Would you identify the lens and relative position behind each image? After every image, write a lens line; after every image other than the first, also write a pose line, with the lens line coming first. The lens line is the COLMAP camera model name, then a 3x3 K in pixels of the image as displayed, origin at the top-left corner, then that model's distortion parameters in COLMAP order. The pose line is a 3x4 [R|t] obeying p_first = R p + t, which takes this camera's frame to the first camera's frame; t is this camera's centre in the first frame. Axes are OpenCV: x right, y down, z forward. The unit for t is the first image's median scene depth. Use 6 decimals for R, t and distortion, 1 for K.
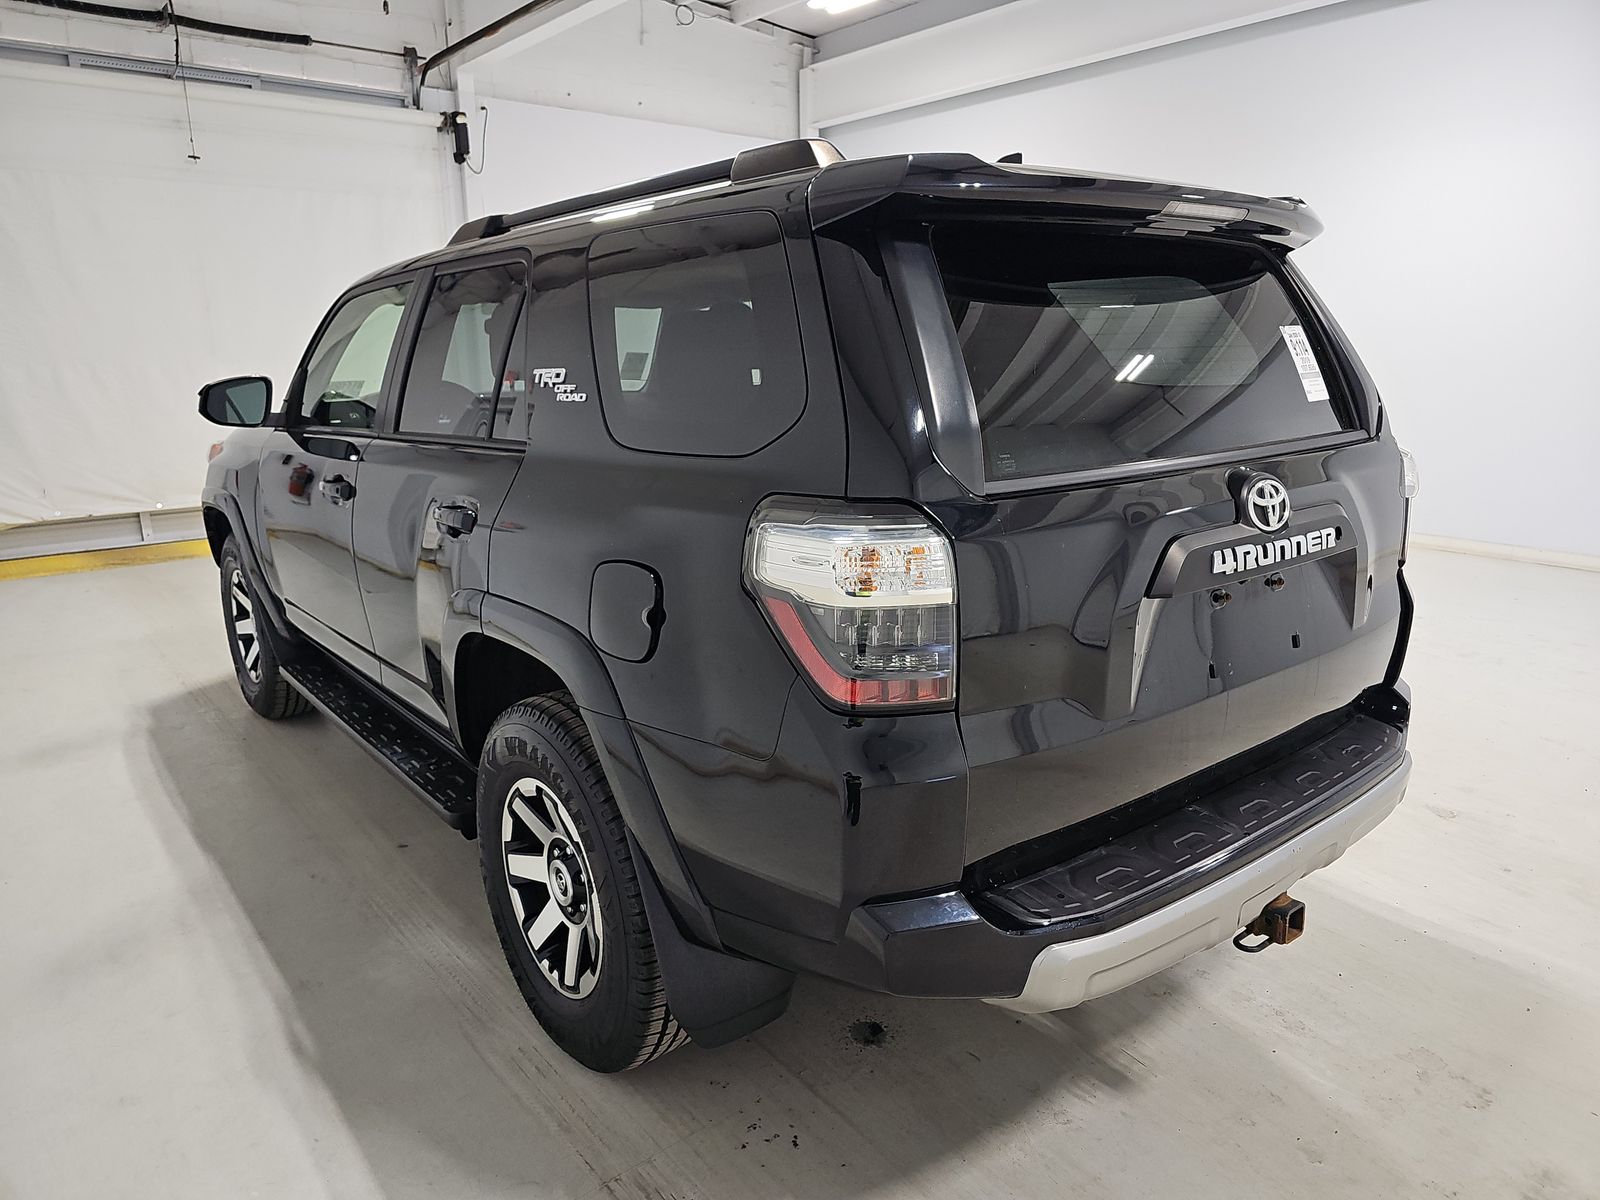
lens RADIAL K [[1065.2, 0, 807.2], [0, 1065.2, 599.2], [0, 0, 1]] dist [0.051670, -0.025363]
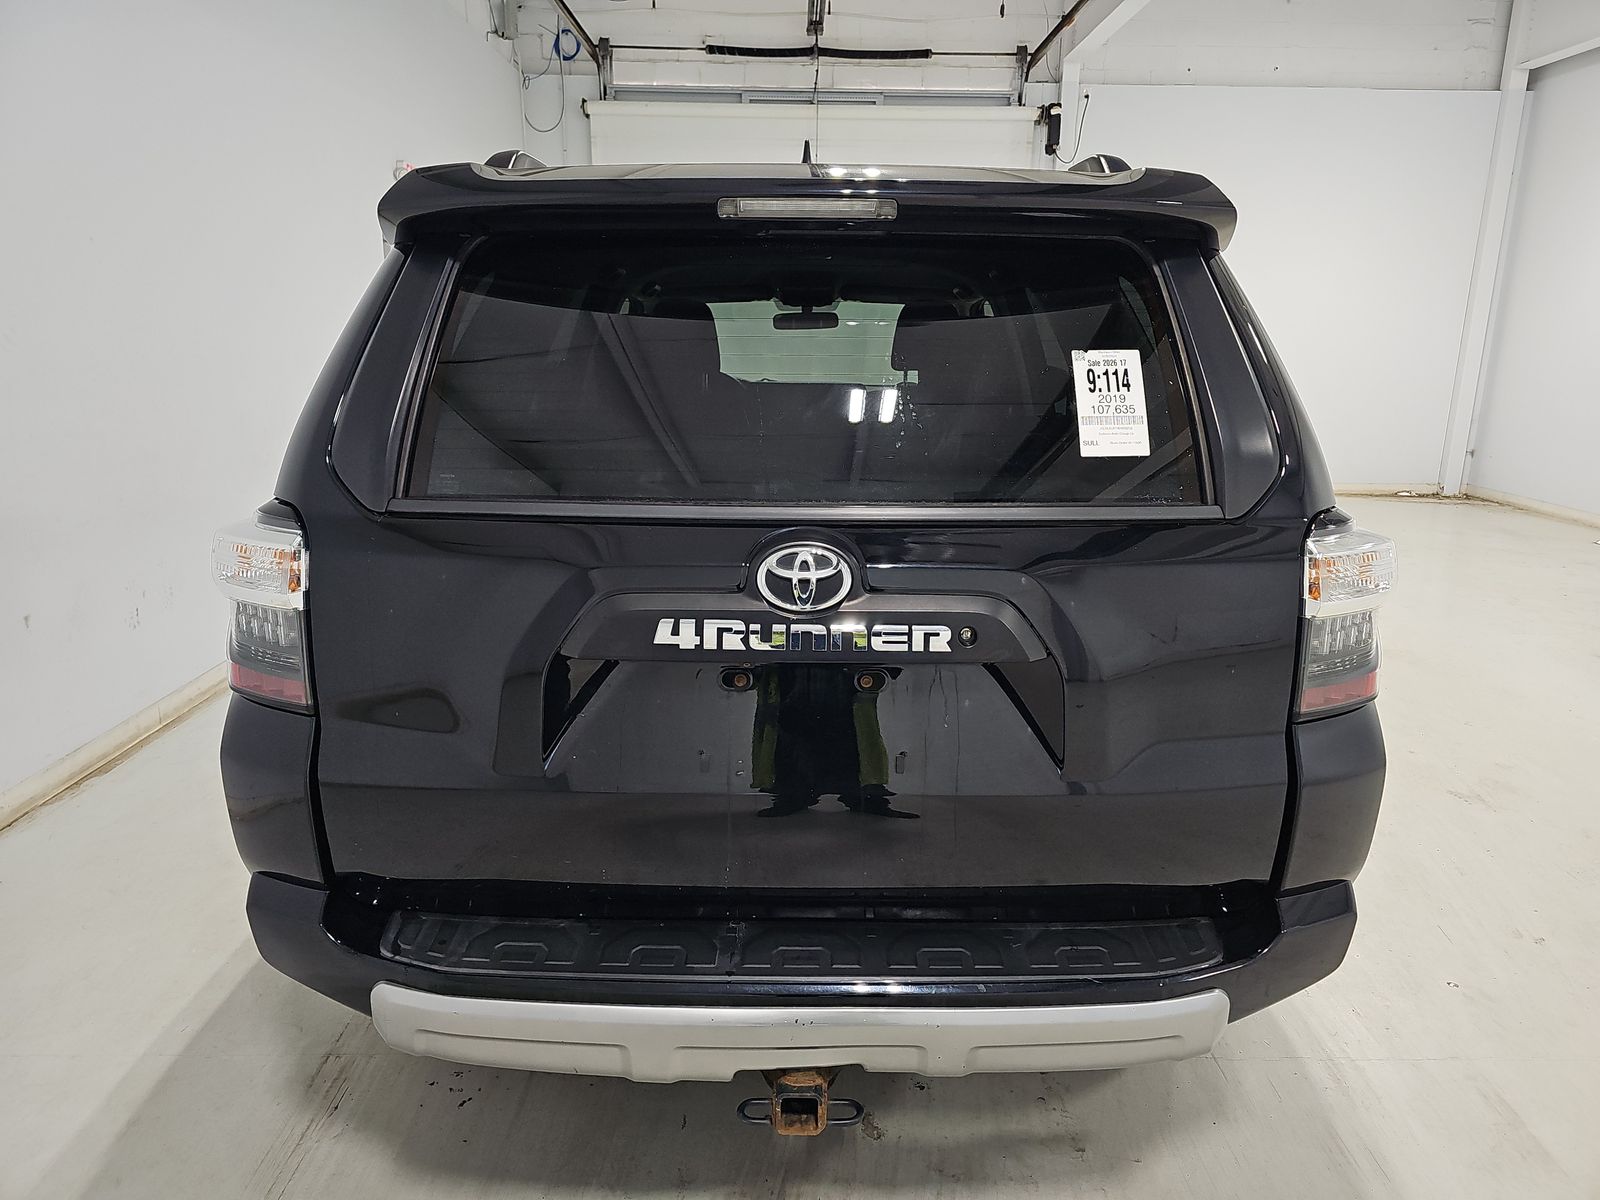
lens RADIAL K [[1065.2, 0, 807.2], [0, 1065.2, 599.2], [0, 0, 1]] dist [0.051670, -0.025363]
pose [[0.796801, 0.170742, -0.579617, 0.179530], [-0.163330, 0.984398, 0.065452, -0.024997], [0.581749, 0.042517, 0.812256, 0.072030]]
